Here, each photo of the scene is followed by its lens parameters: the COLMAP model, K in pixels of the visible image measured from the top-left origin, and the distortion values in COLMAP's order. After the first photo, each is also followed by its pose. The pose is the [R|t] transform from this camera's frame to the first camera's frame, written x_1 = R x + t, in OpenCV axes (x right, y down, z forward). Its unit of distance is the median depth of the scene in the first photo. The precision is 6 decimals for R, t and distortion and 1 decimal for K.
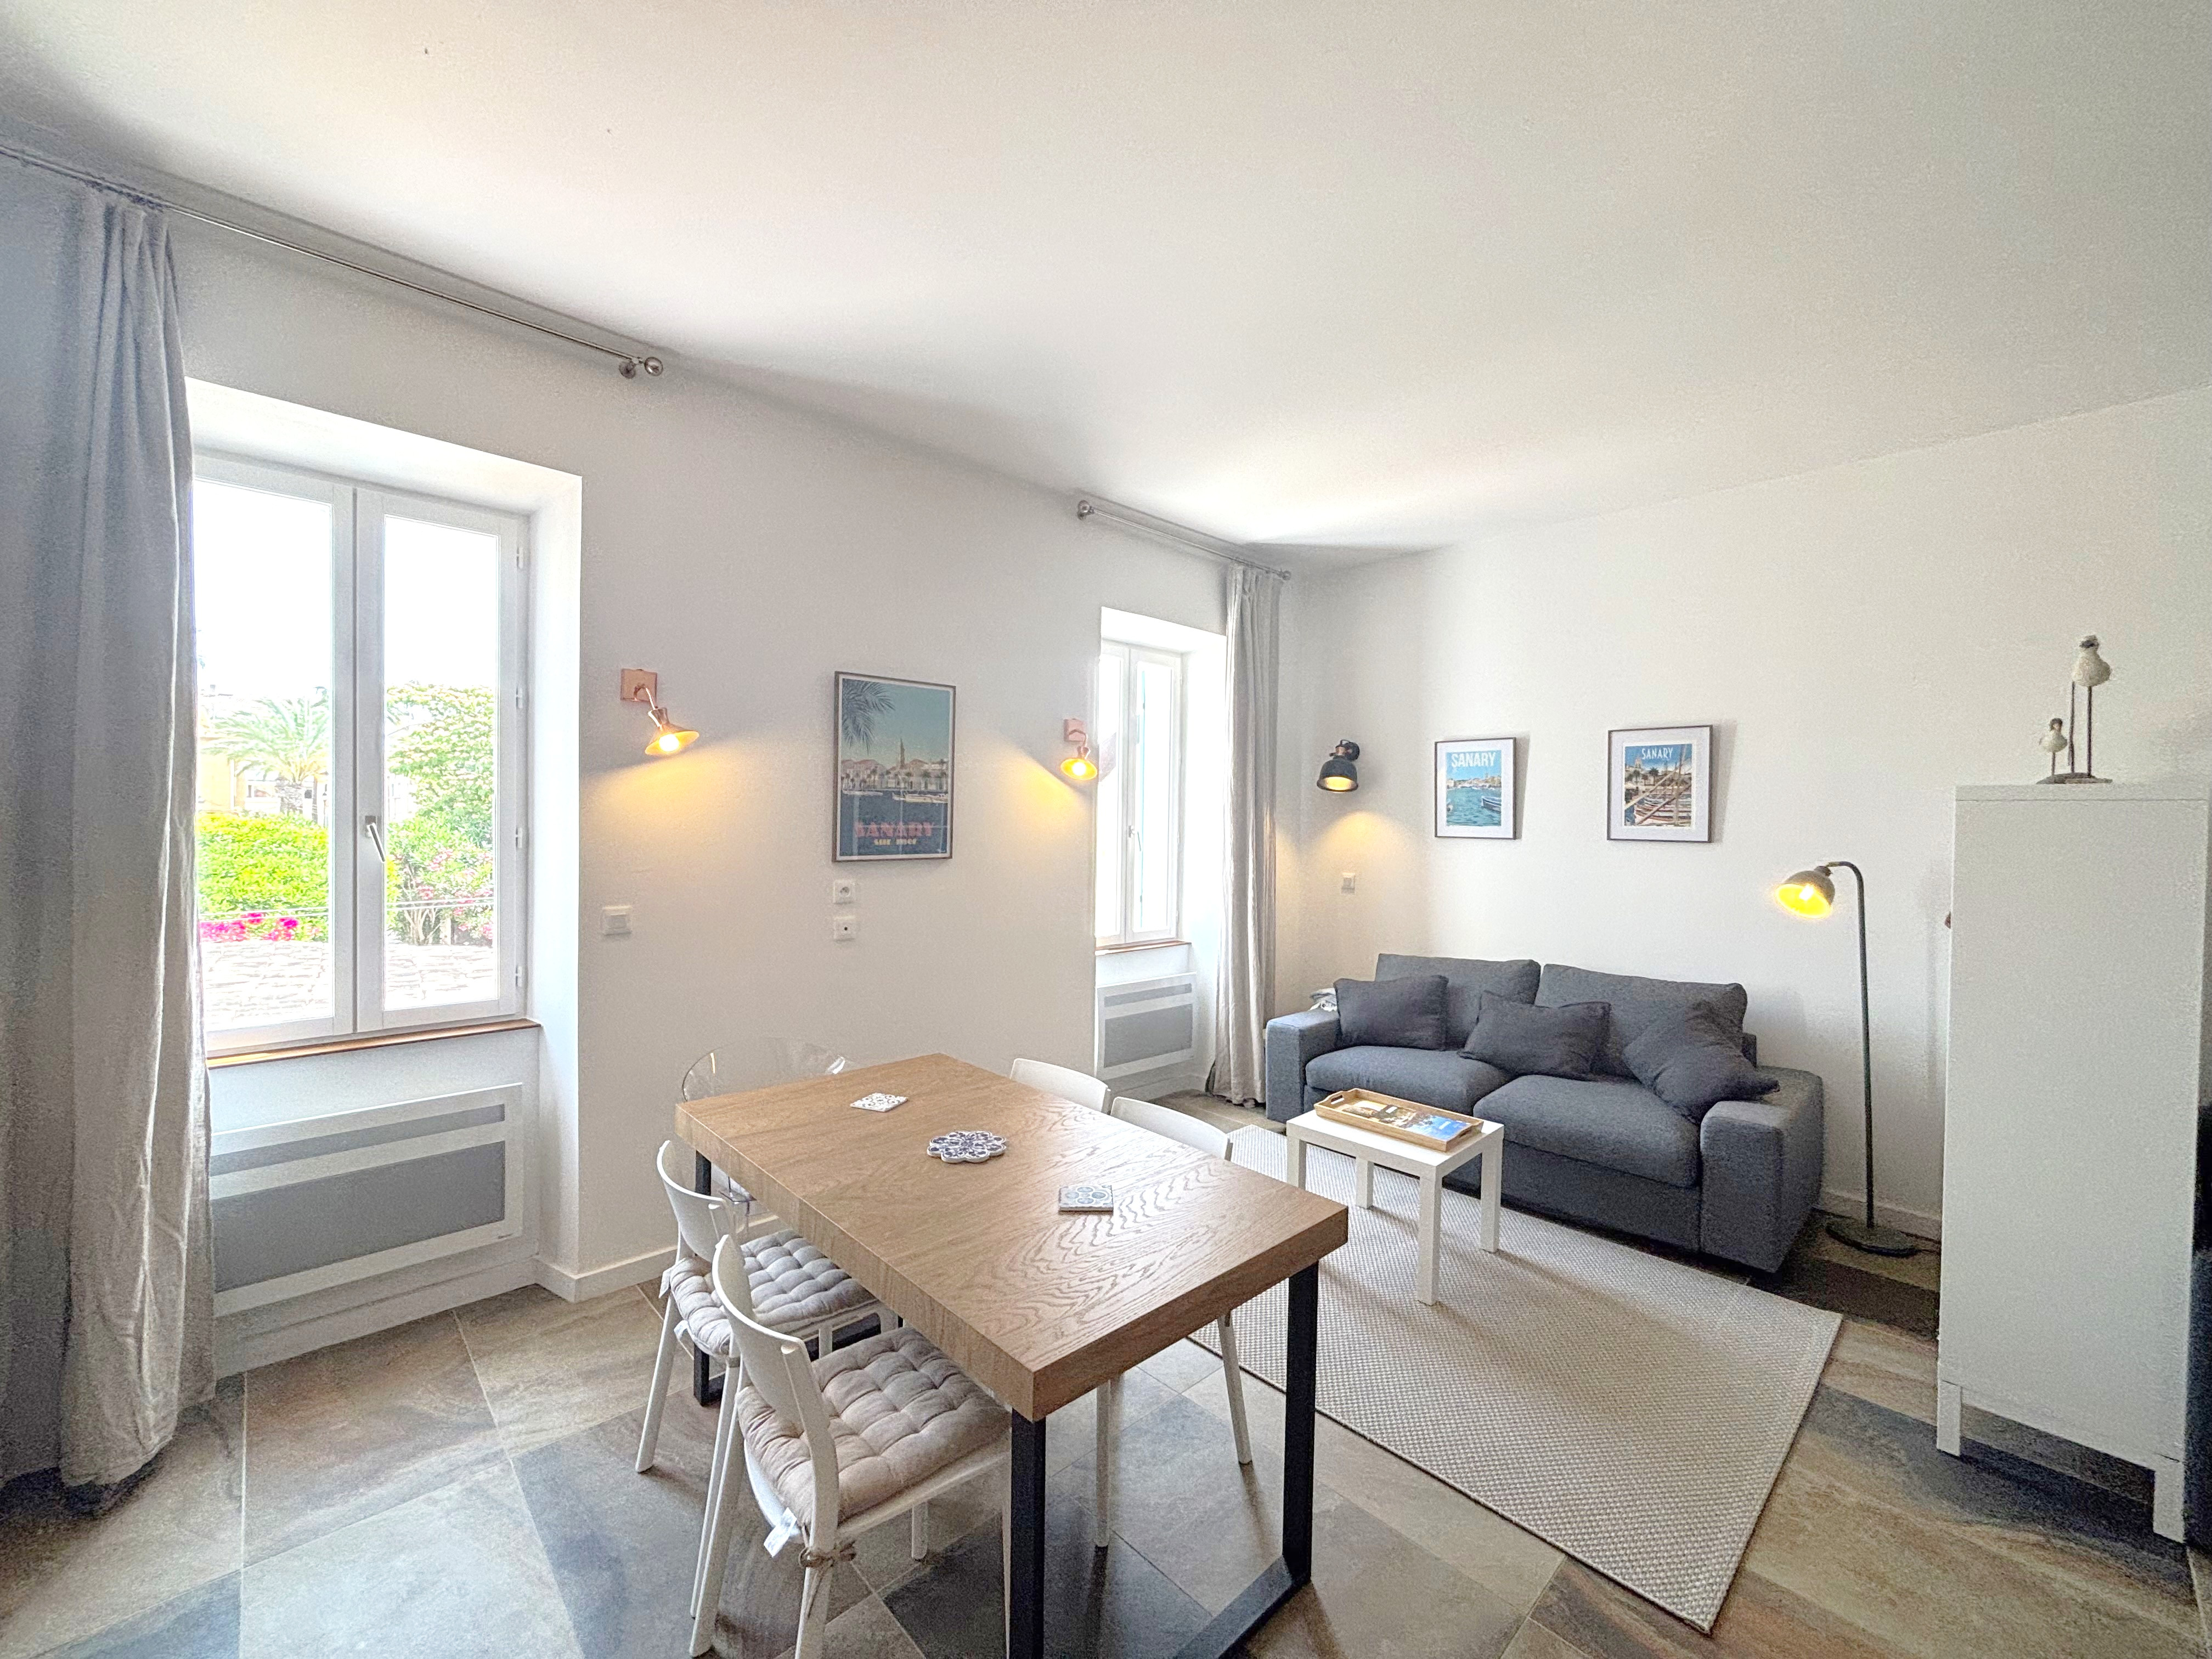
lens RADIAL K [[876.5, 0, 1076.4], [0, 876.5, 830.4], [0, 0, 1]] dist [-0.038347, 0.000004]
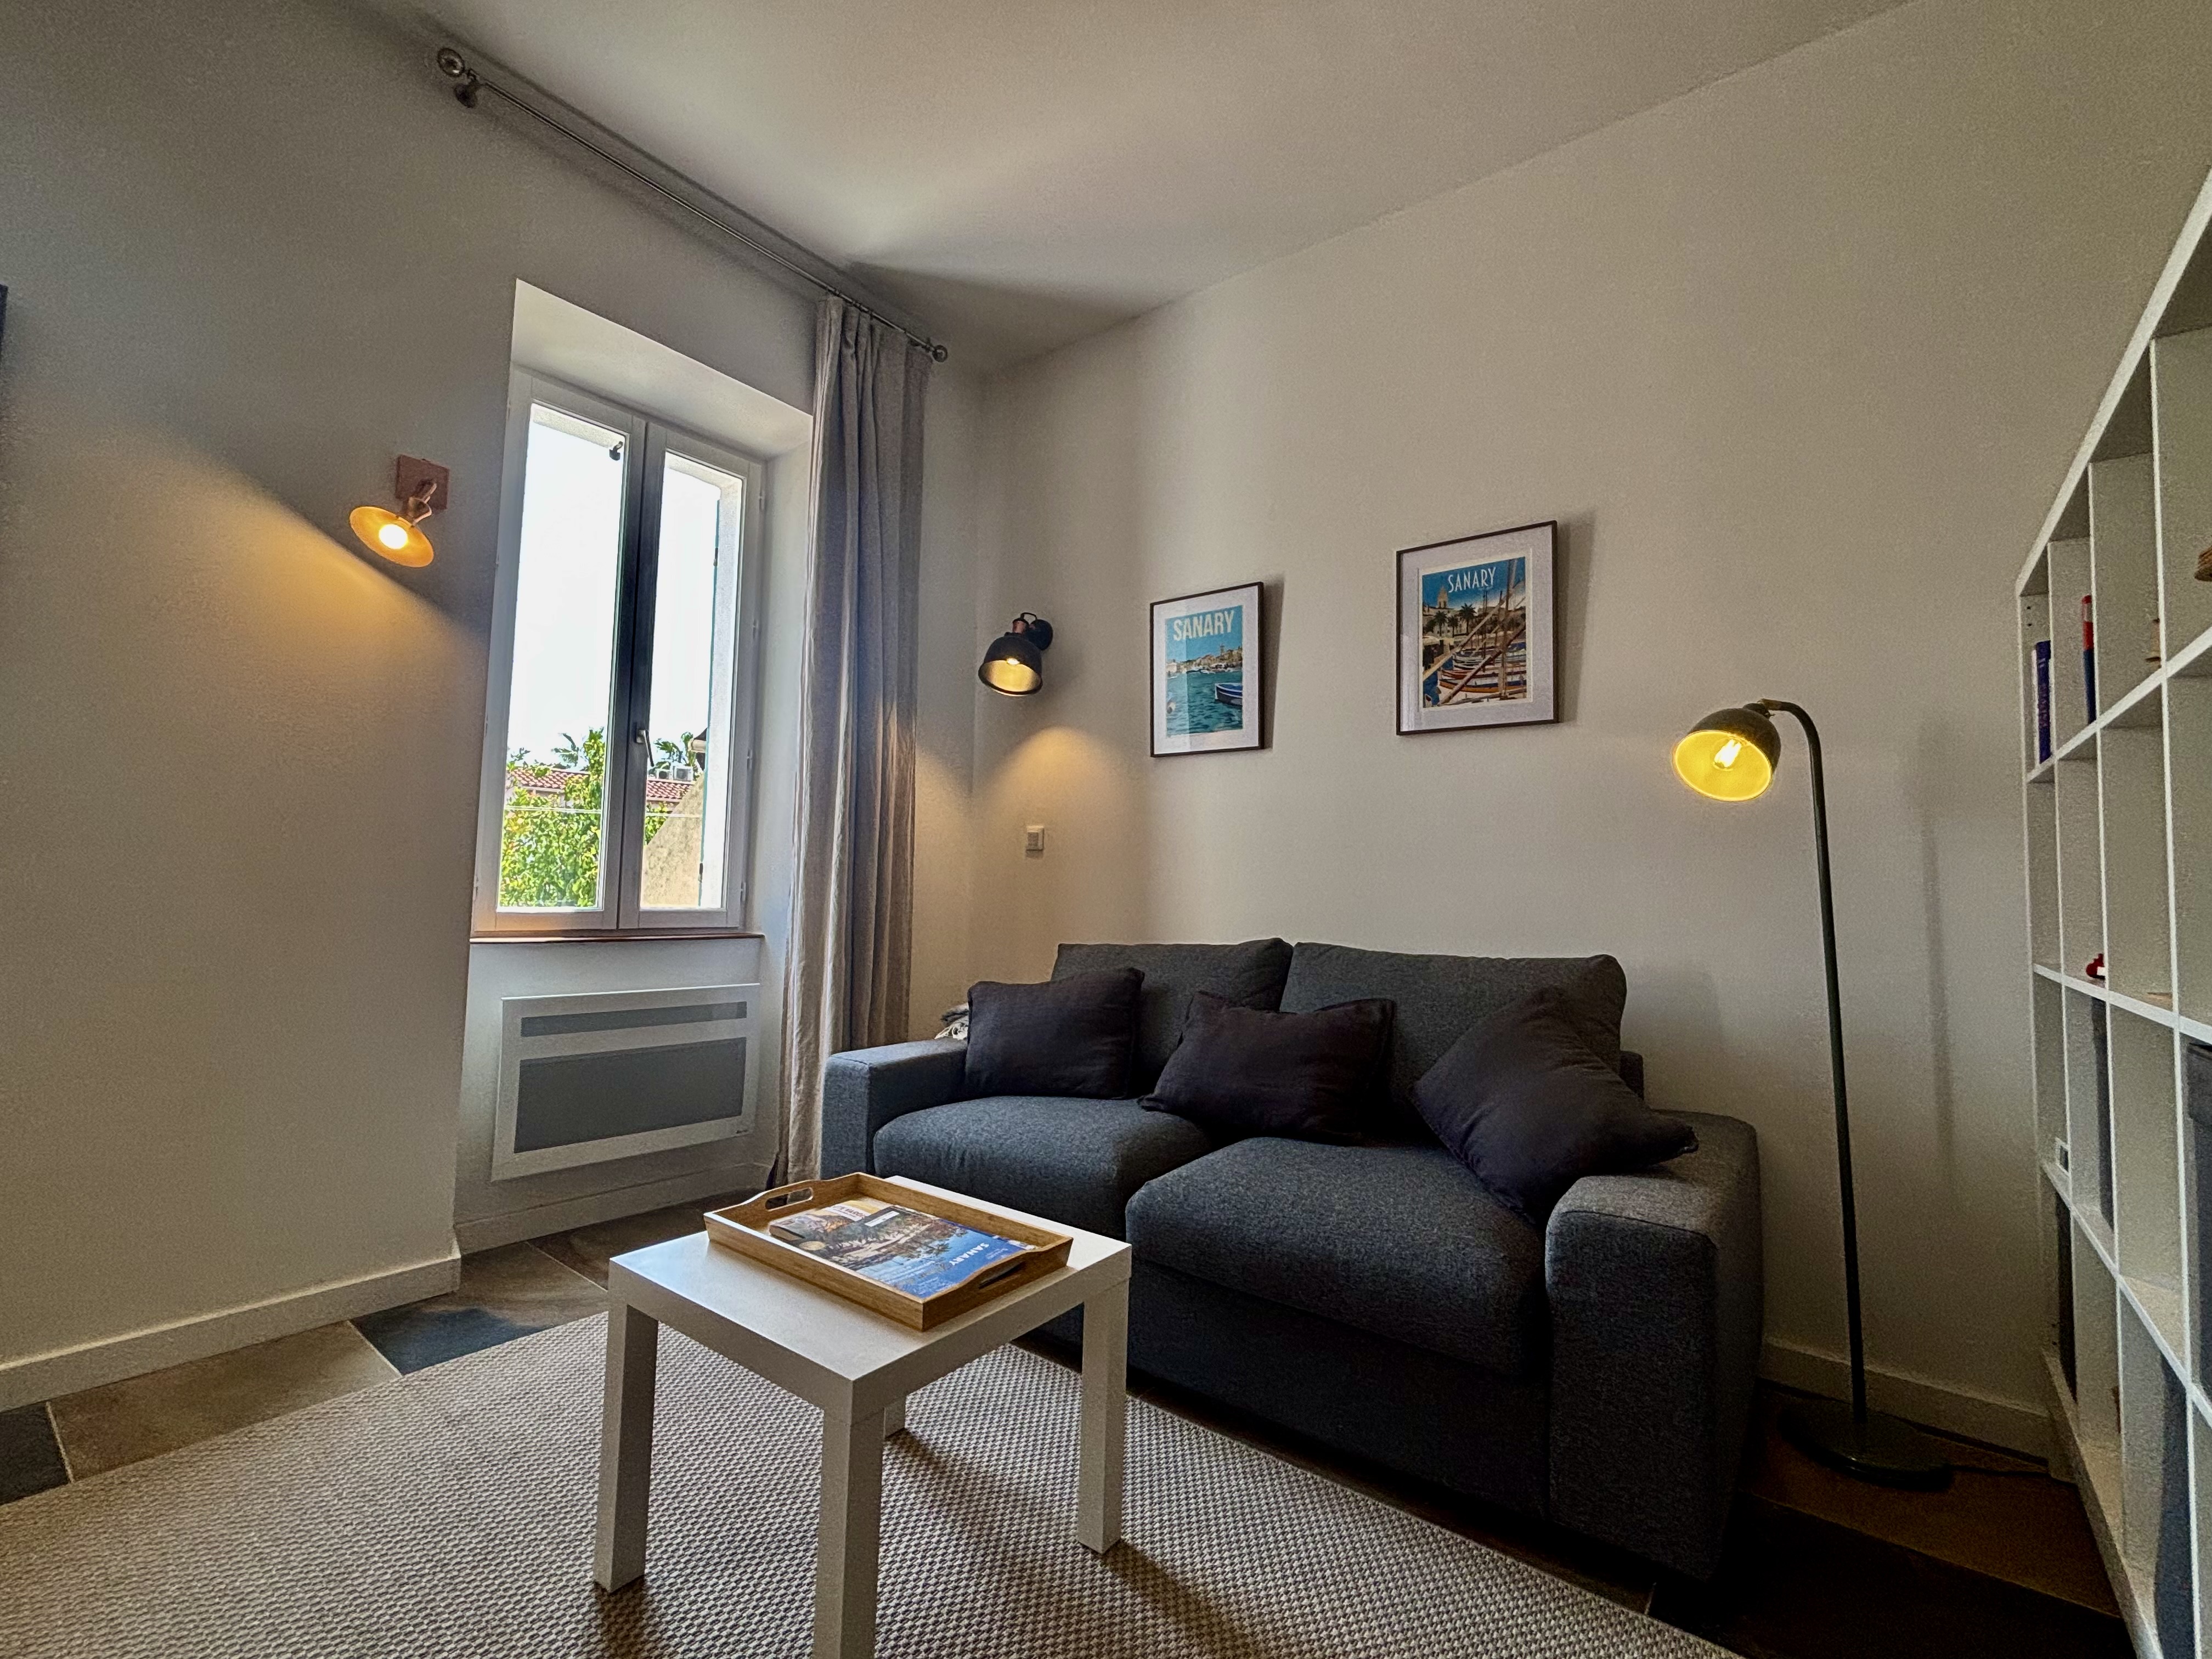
lens RADIAL K [[976.4, 0, 1101.4], [0, 976.4, 830.4], [0, 0, 1]] dist [0.004255, 0.000287]
pose [[0.984282, 0.019733, 0.175497, 0.307865], [-0.008532, 0.997891, -0.064352, 0.127424], [-0.176397, 0.061843, 0.982375, 0.392944]]
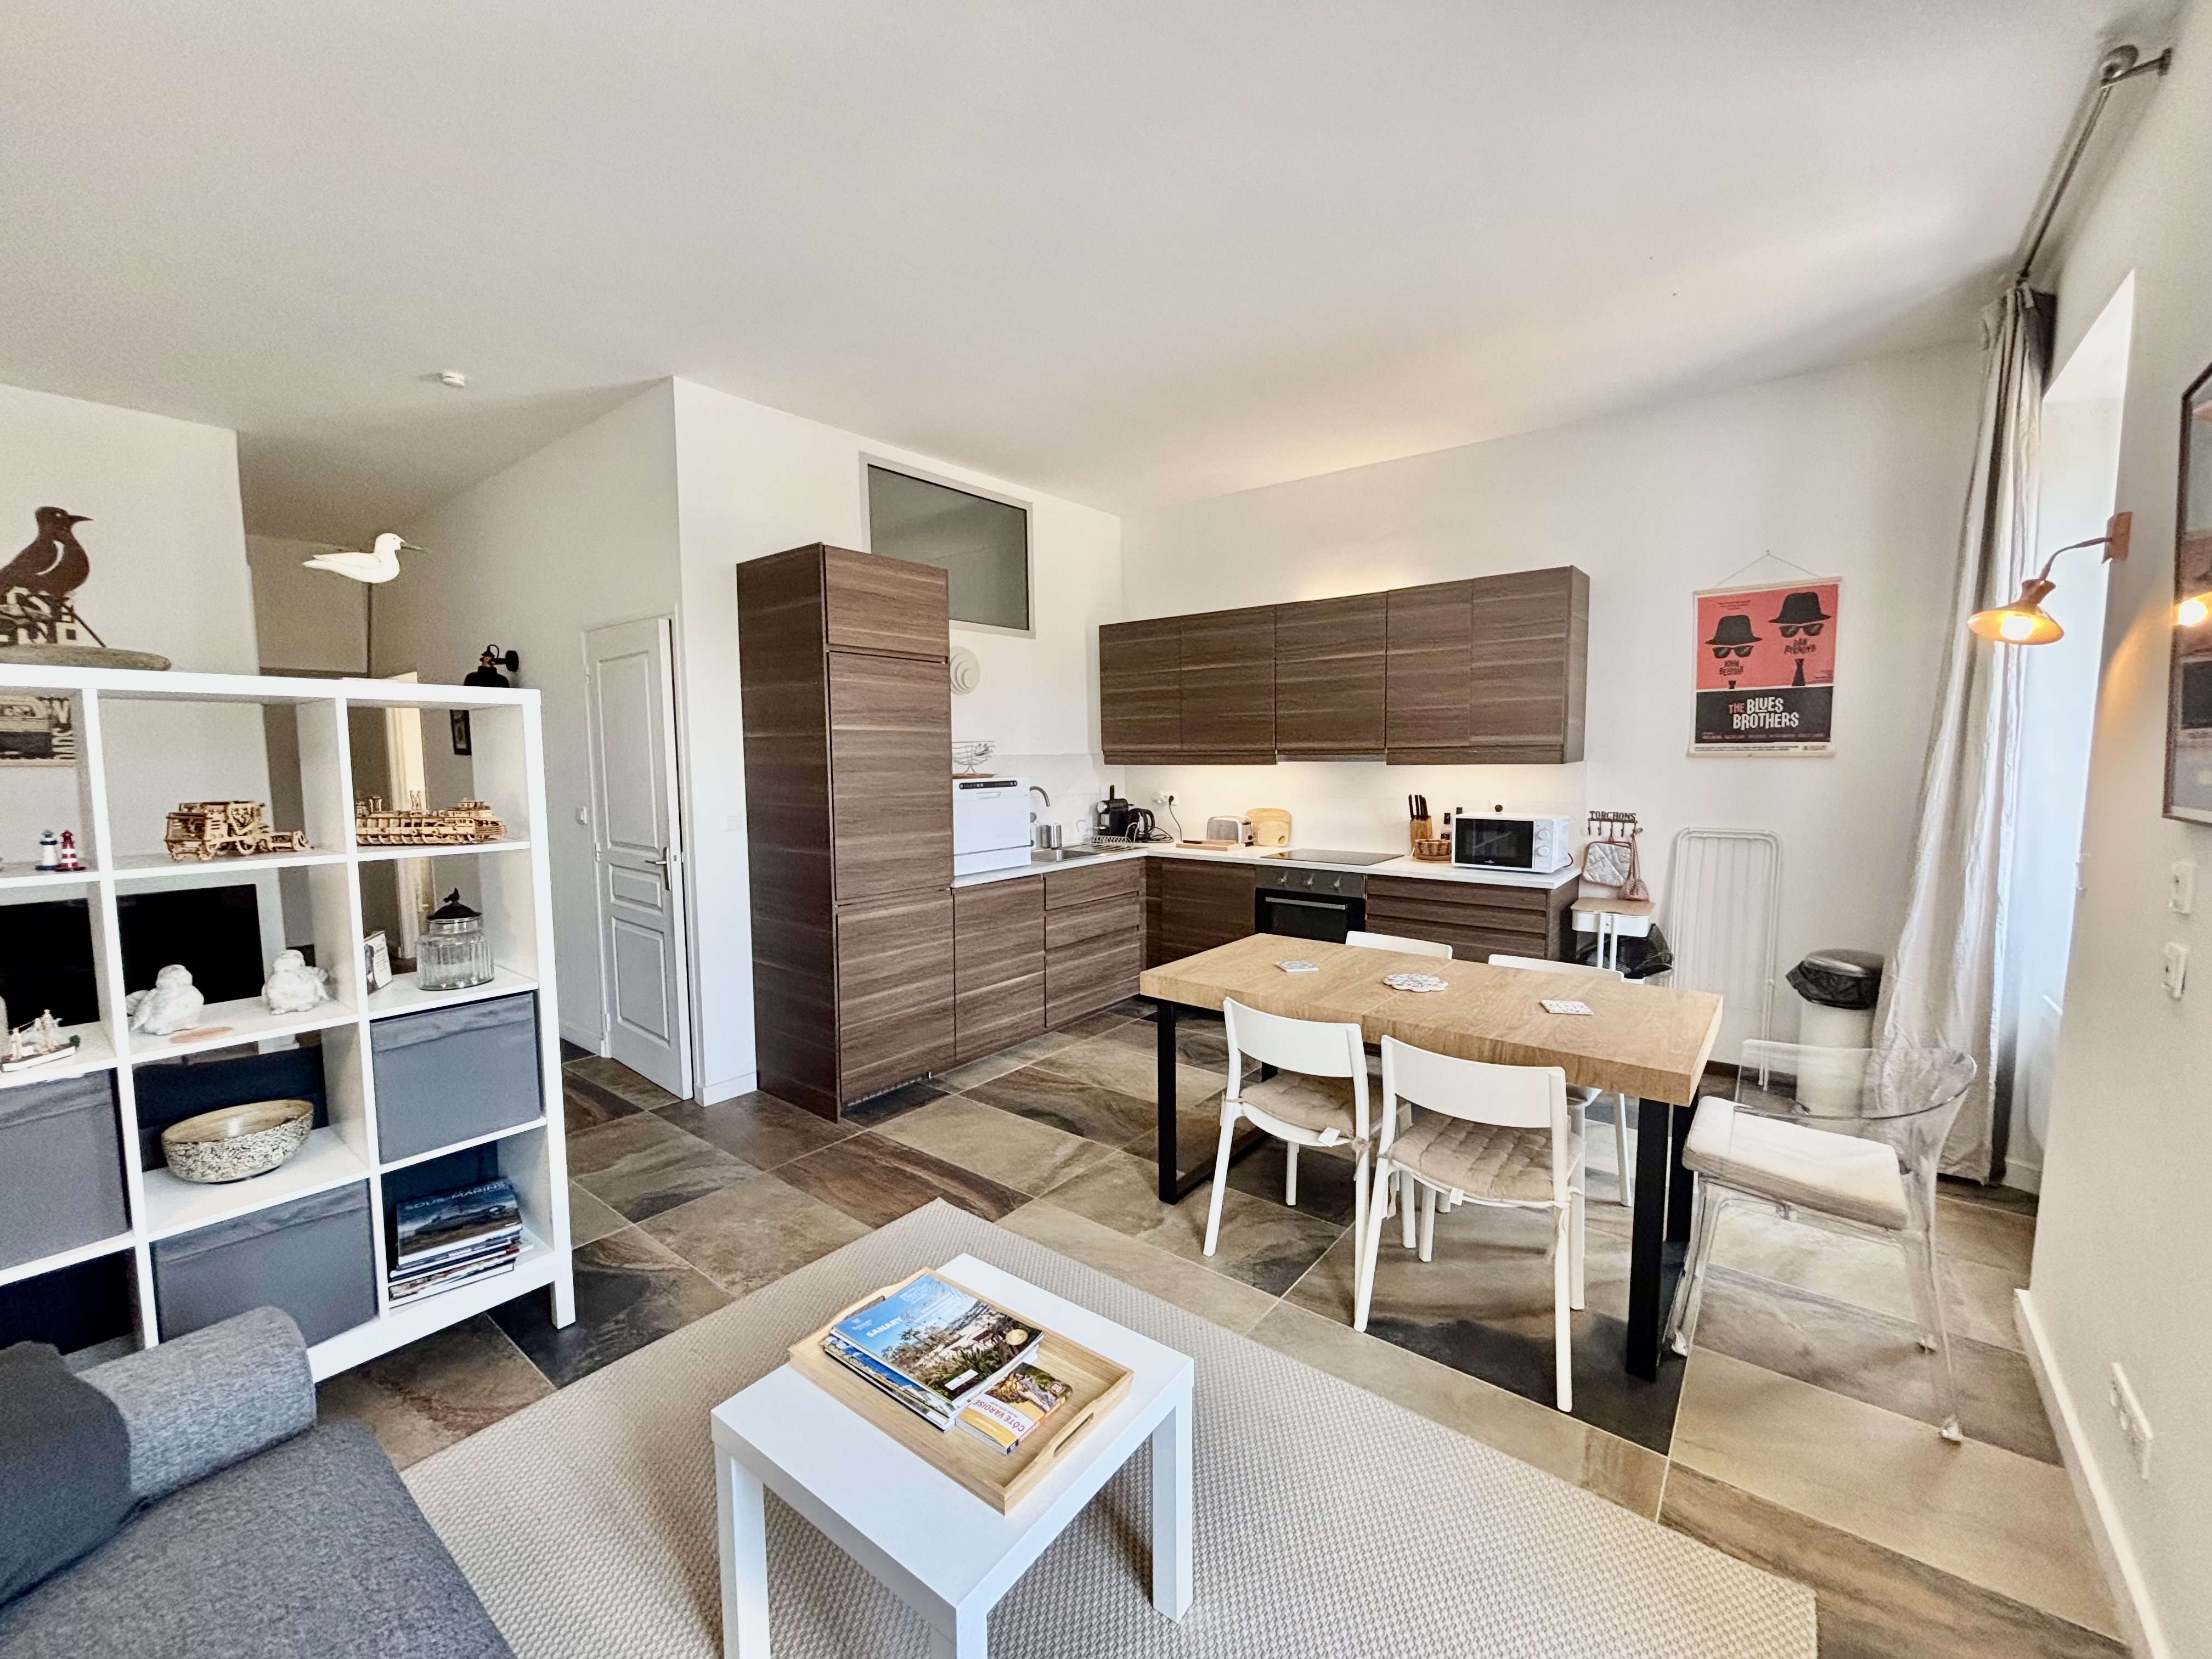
lens RADIAL K [[879.2, 0, 1106.0], [0, 879.2, 829.5], [0, 0, 1]] dist [0.002678, -0.000052]
pose [[-0.986515, 0.010526, -0.163333, 0.290796], [-0.004240, 0.995951, 0.089793, 0.004158], [0.163617, 0.089274, -0.982476, 1.150555]]
